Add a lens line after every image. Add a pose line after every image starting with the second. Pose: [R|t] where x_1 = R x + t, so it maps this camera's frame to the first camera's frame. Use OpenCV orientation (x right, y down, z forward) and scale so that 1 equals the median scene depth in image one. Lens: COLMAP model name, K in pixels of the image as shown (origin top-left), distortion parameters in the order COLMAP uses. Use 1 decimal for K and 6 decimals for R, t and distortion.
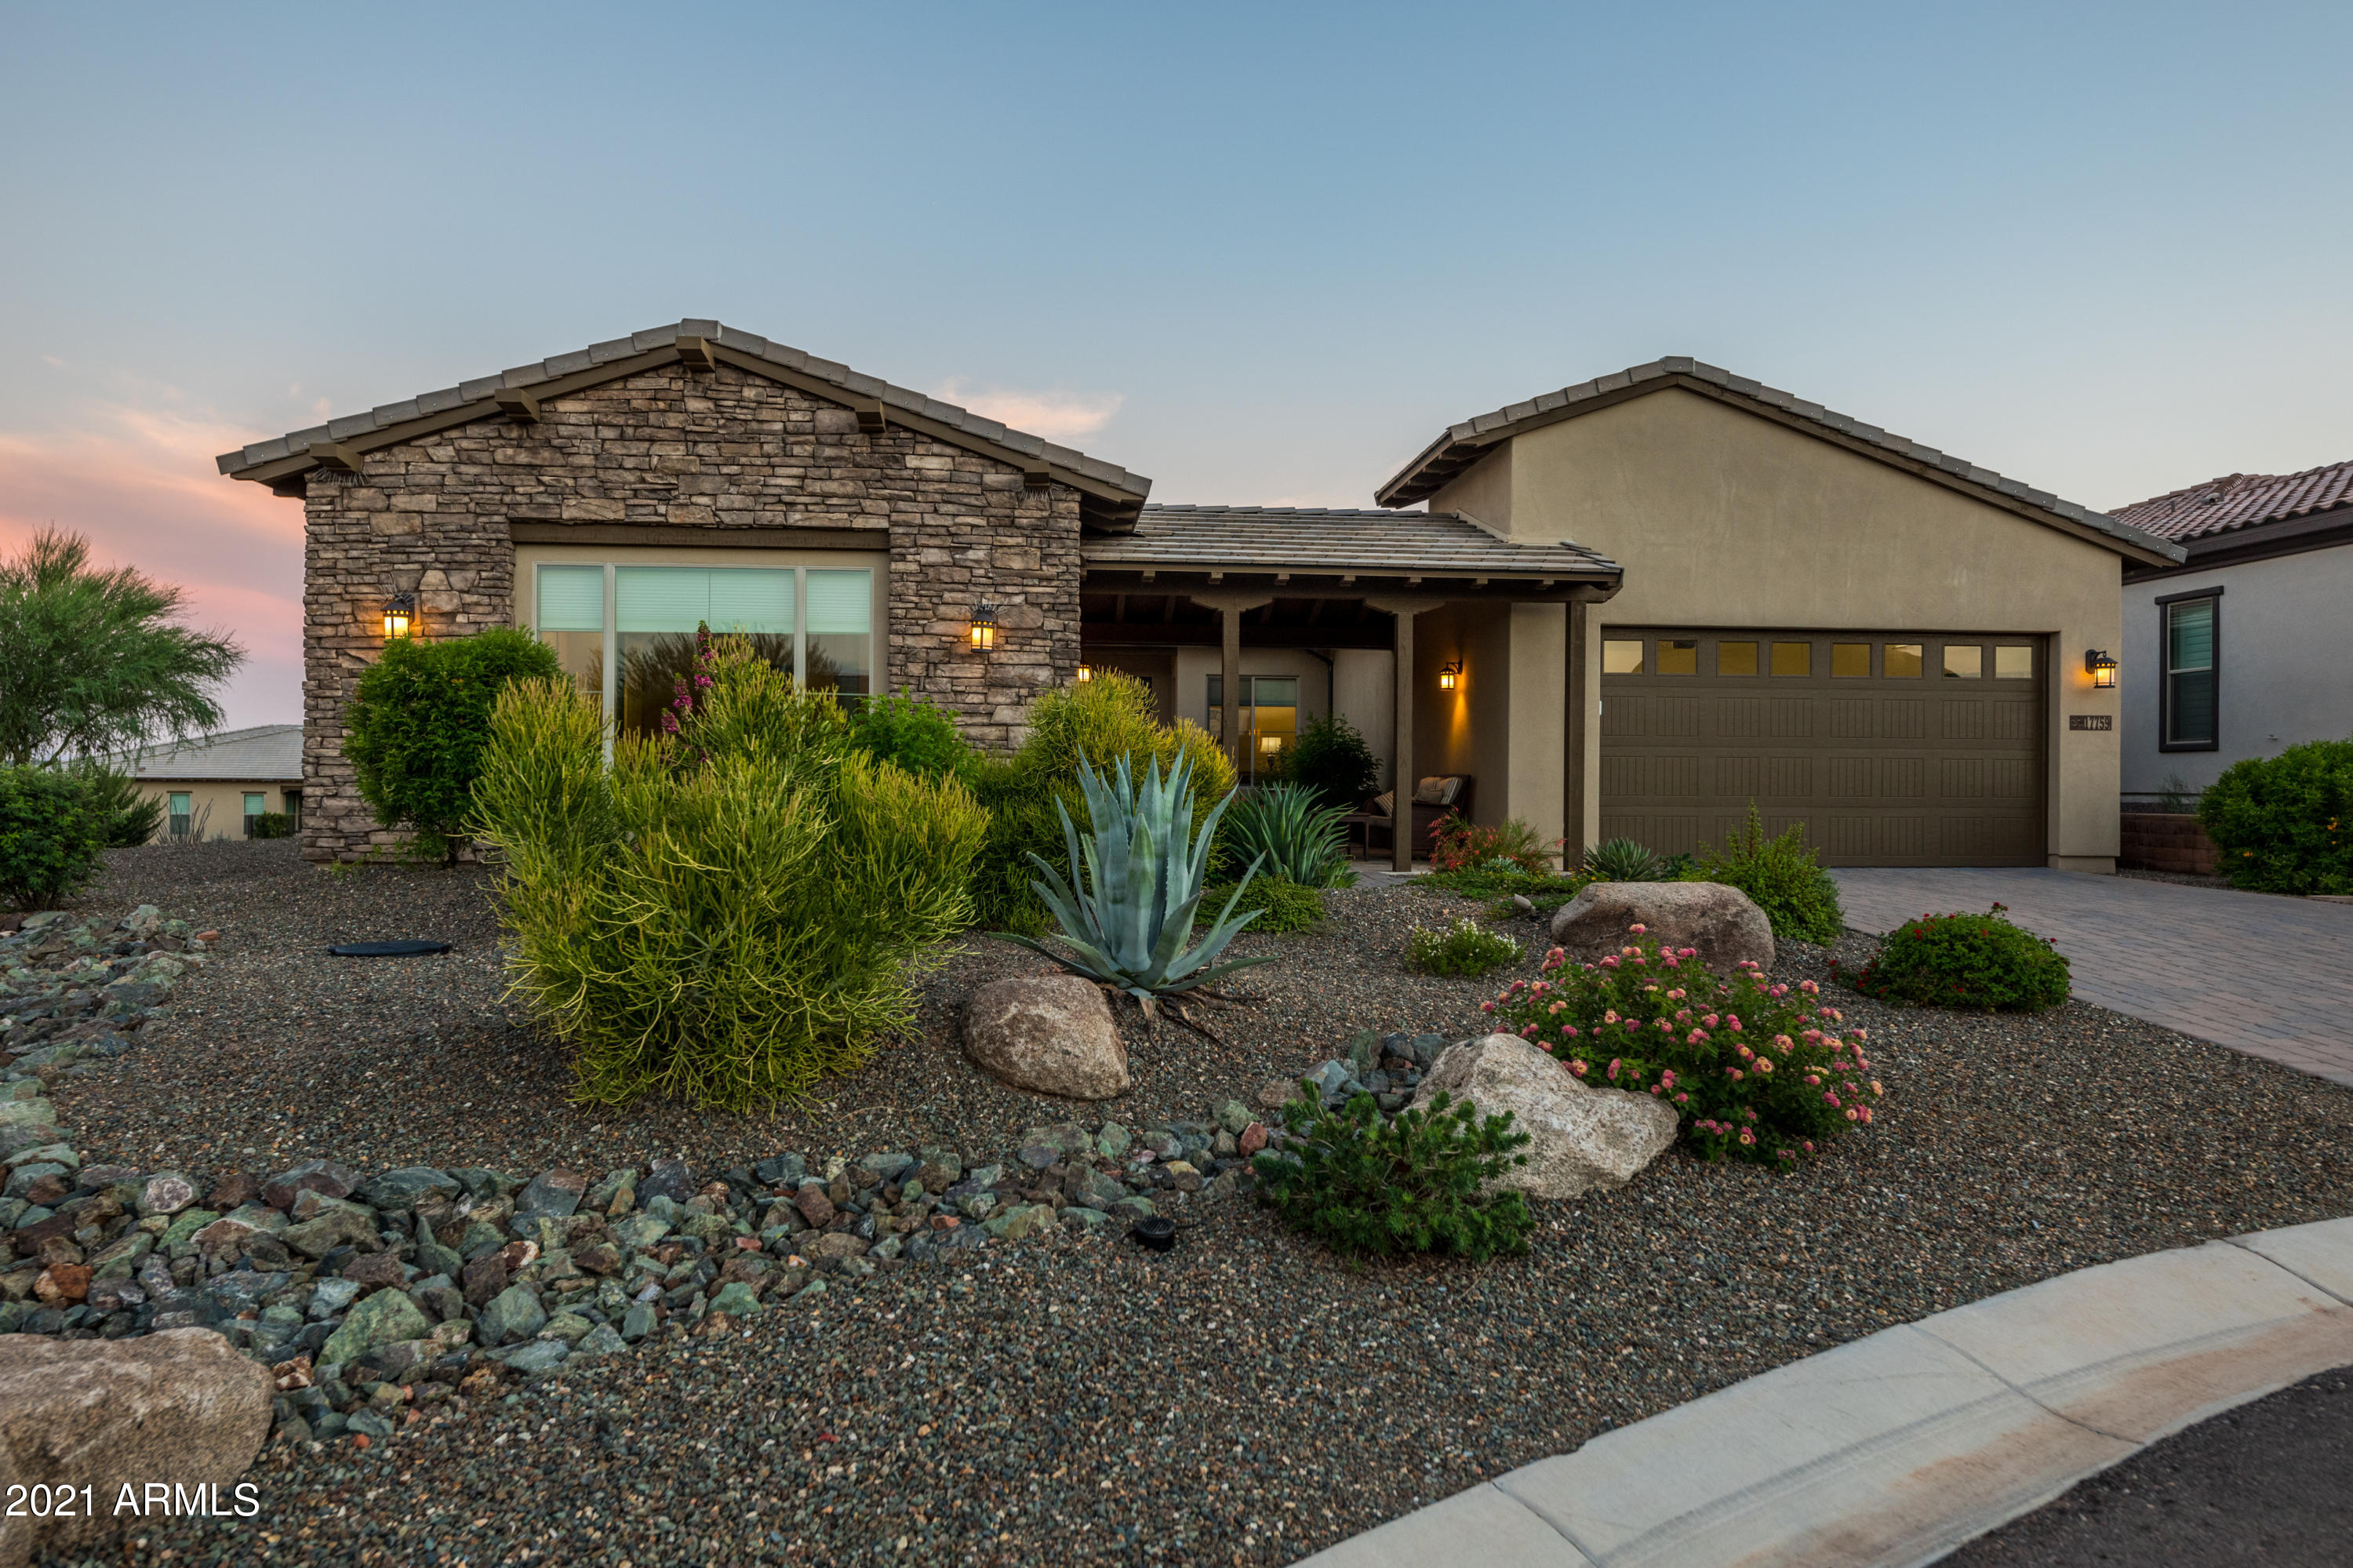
lens RADIAL K [[1496.0, 0, 1171.8], [0, 1496.0, 834.4], [0, 0, 1]] dist [-0.002145, -0.004674]
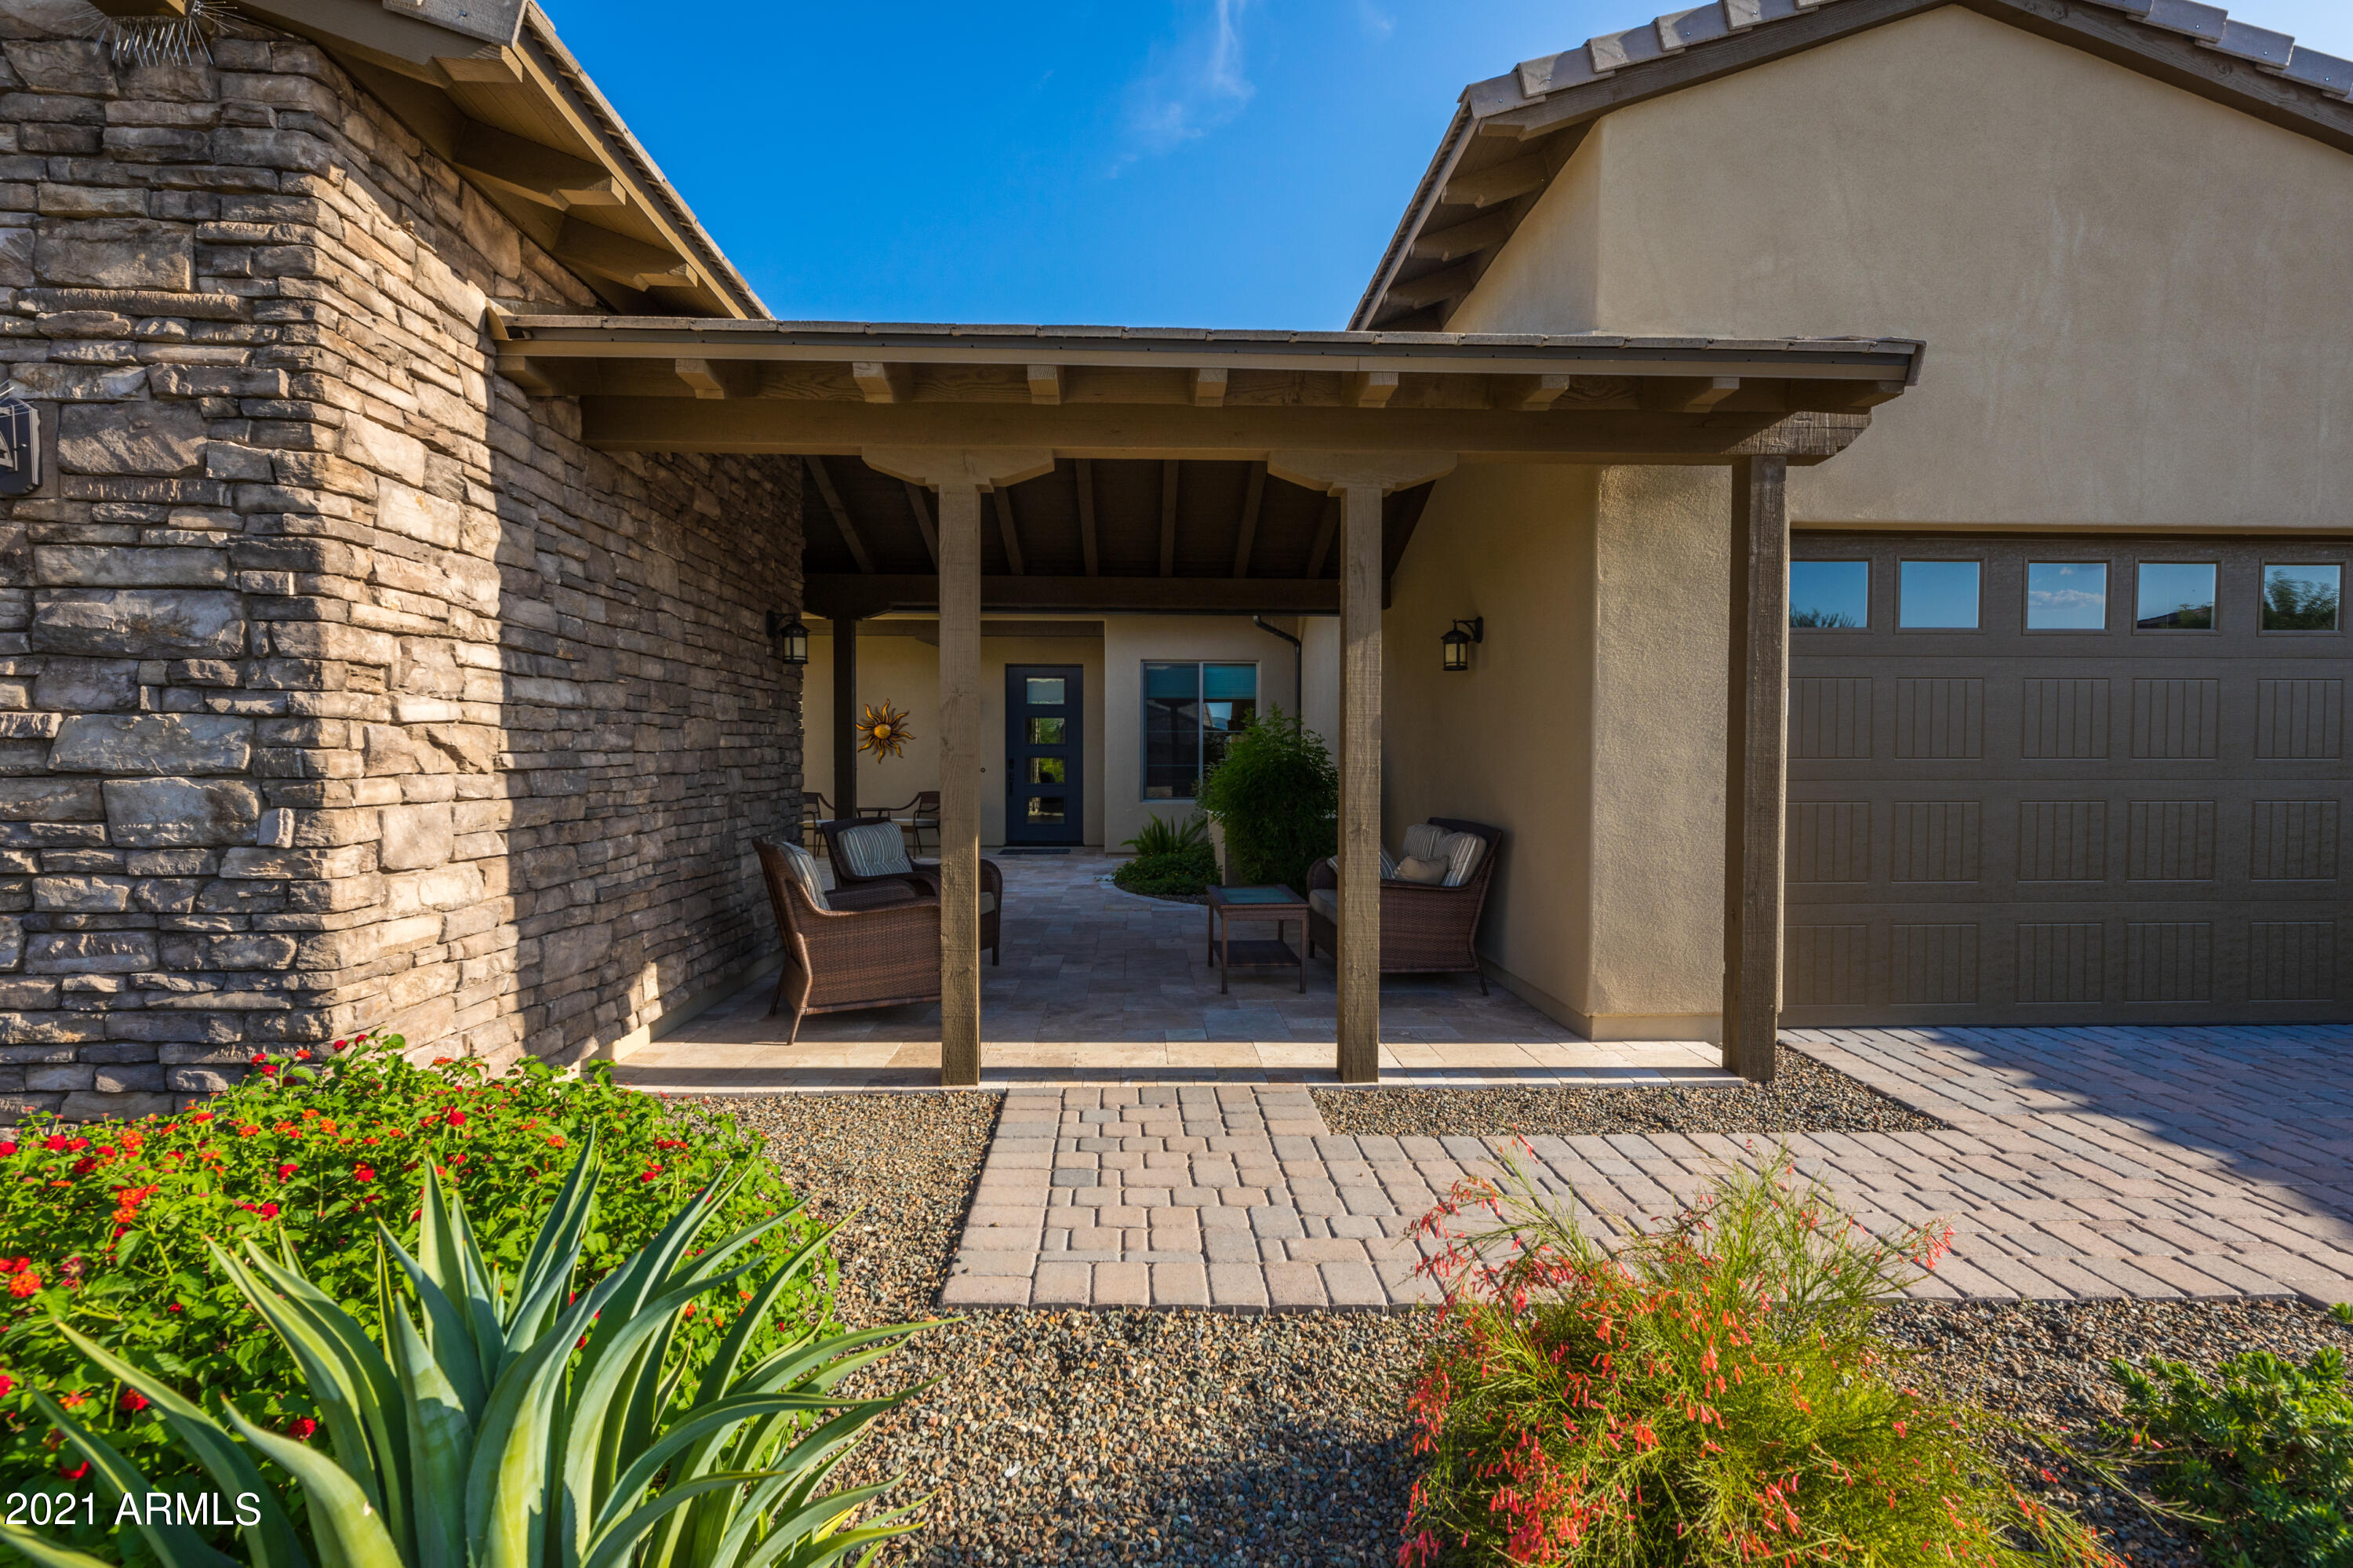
lens RADIAL K [[1146.0, 0, 1179.1], [0, 1146.0, 793.8], [0, 0, 1]] dist [0.004754, 0.000617]
pose [[0.998980, -0.005512, -0.044806, 0.135928], [0.005410, 0.999982, -0.002401, -0.068499], [0.044819, 0.002157, 0.998993, 0.775318]]
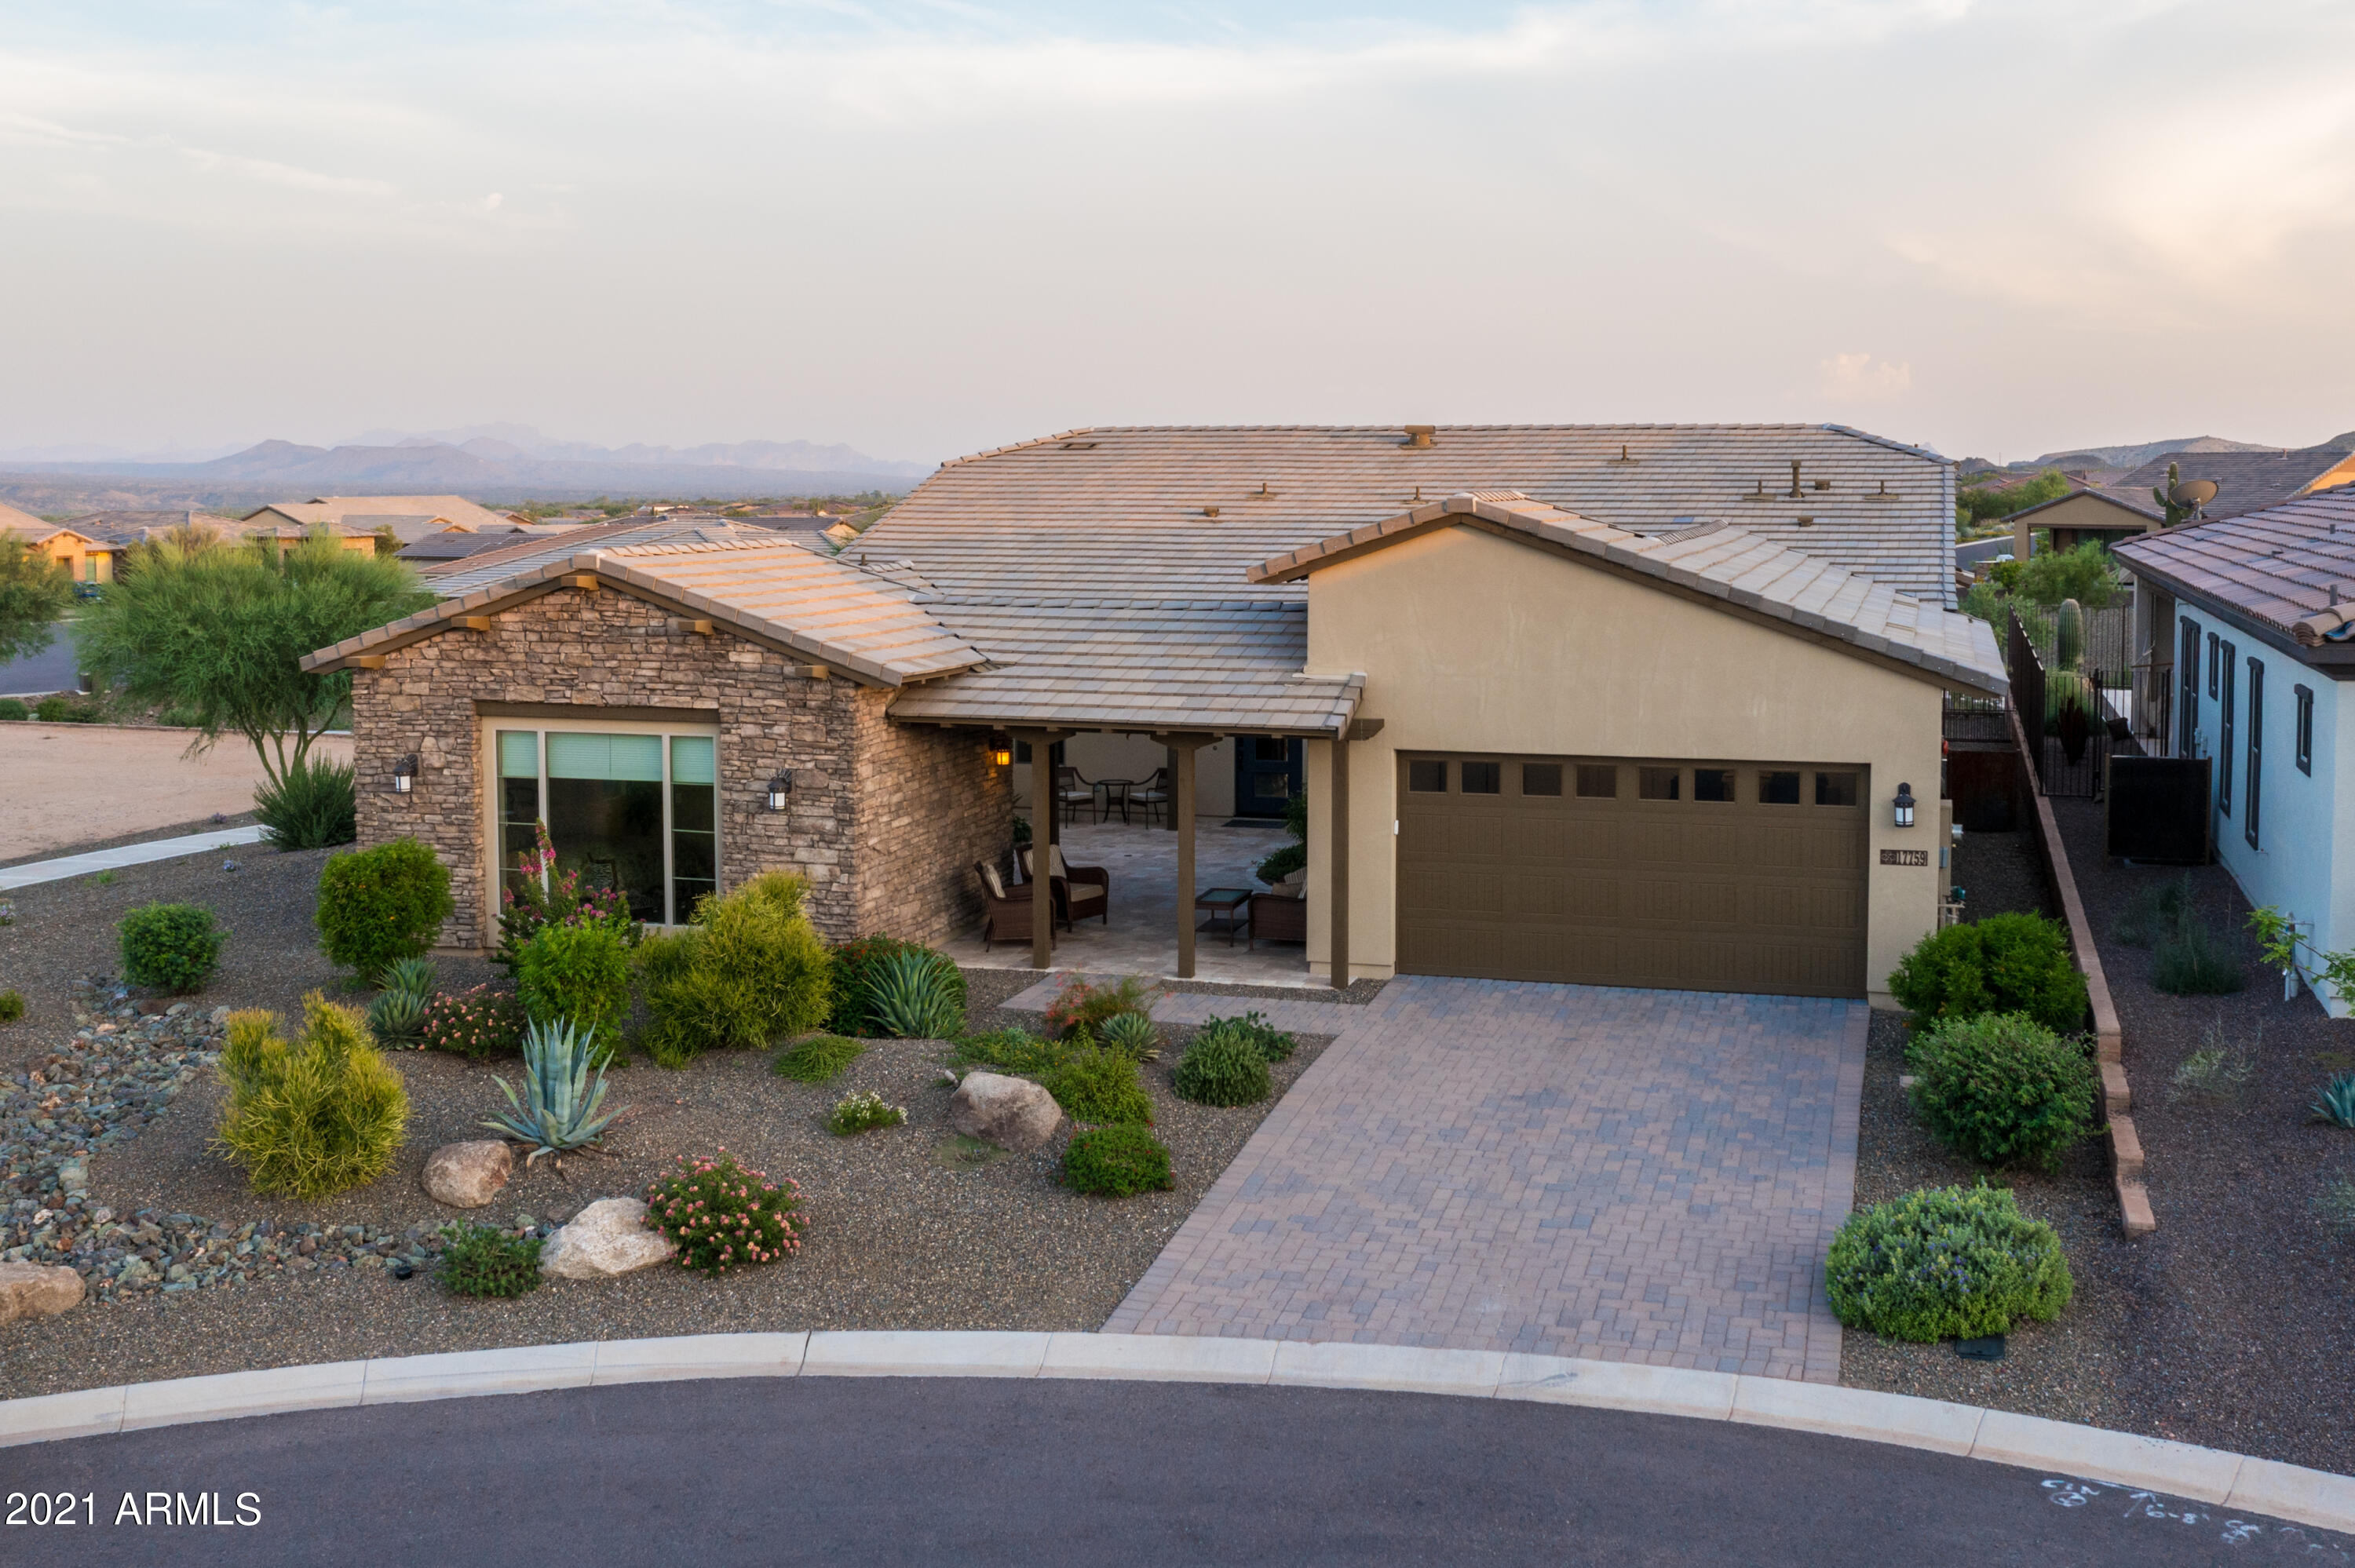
lens RADIAL K [[2444.7, 0, 1177.2], [0, 2444.7, 772.4], [0, 0, 1]] dist [-0.067923, 0.000000]
pose [[0.924952, 0.035305, -0.378440, 0.976035], [-0.002632, 0.996248, 0.086508, -0.334534], [0.380074, -0.079020, 0.921574, -0.789858]]
